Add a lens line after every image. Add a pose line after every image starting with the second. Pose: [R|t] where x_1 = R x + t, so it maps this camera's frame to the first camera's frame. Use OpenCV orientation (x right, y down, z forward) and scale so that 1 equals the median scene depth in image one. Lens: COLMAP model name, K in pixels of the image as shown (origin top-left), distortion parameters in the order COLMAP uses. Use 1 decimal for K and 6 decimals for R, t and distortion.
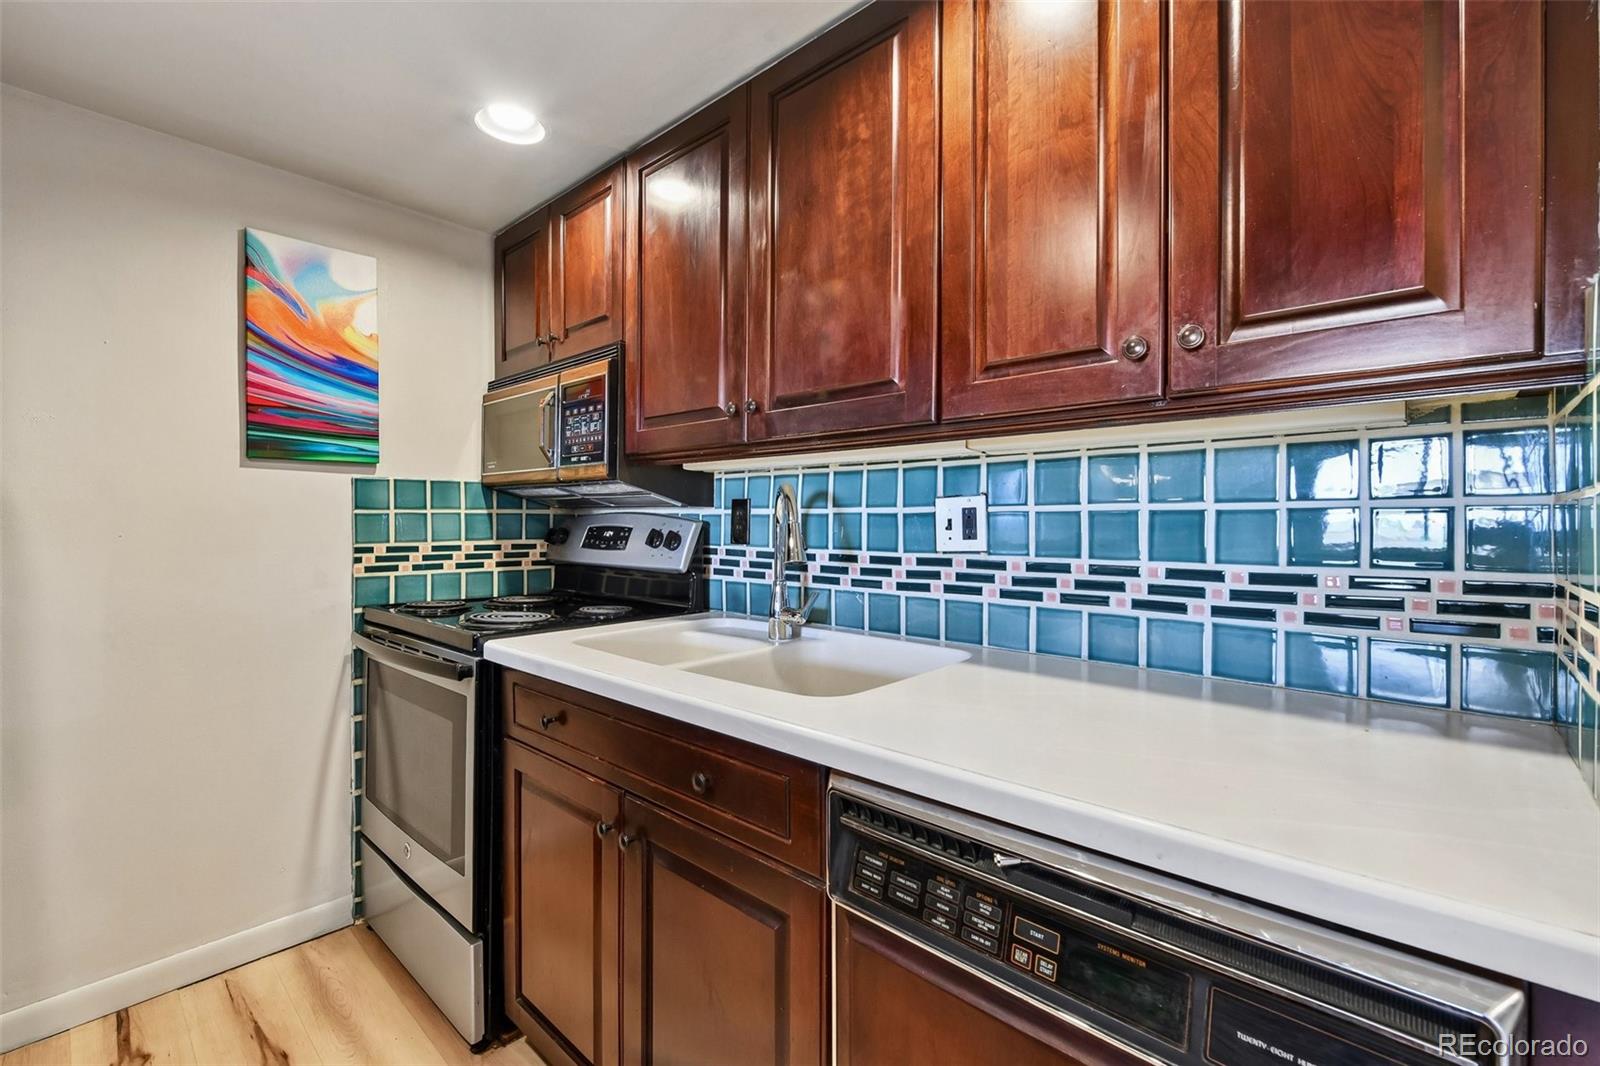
lens RADIAL K [[681.3, 0, 806.1], [0, 681.3, 524.8], [0, 0, 1]] dist [0.001097, -0.002833]
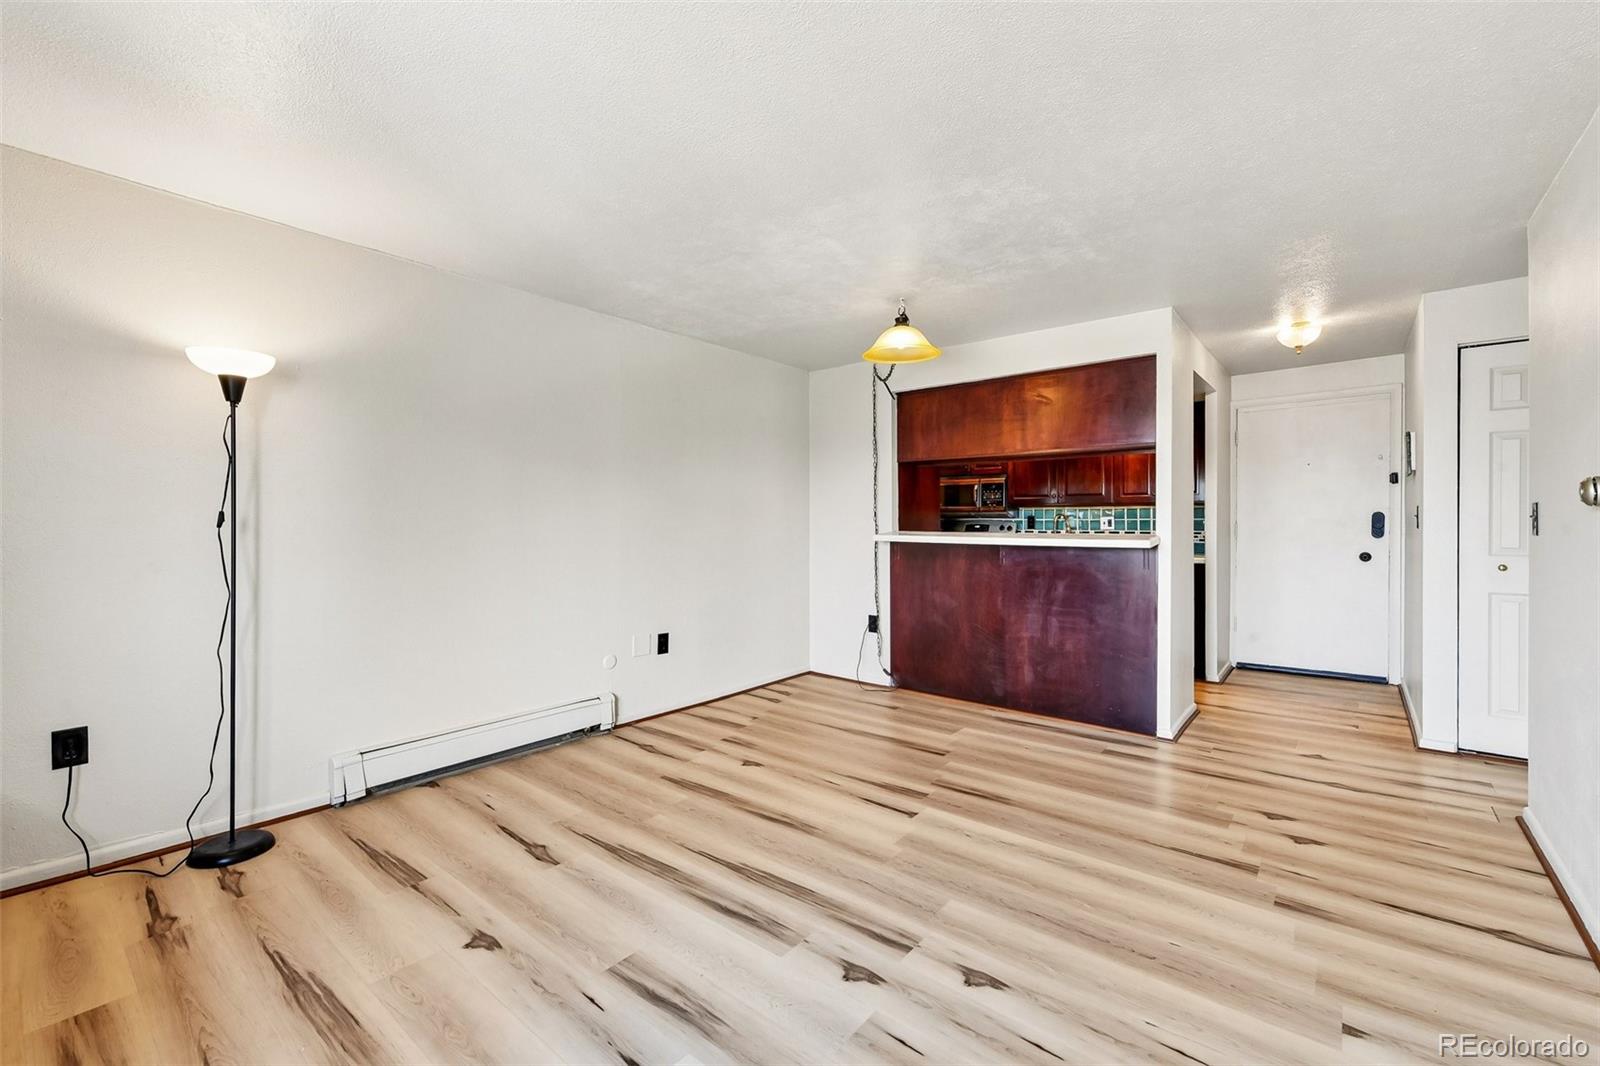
lens RADIAL K [[661.4, 0, 803.5], [0, 661.4, 525.3], [0, 0, 1]] dist [0.002963, -0.000535]
pose [[0.998896, -0.004839, 0.046732, -1.577750], [0.004682, 0.999983, 0.003480, -0.009295], [-0.046748, -0.003257, 0.998901, -2.573561]]
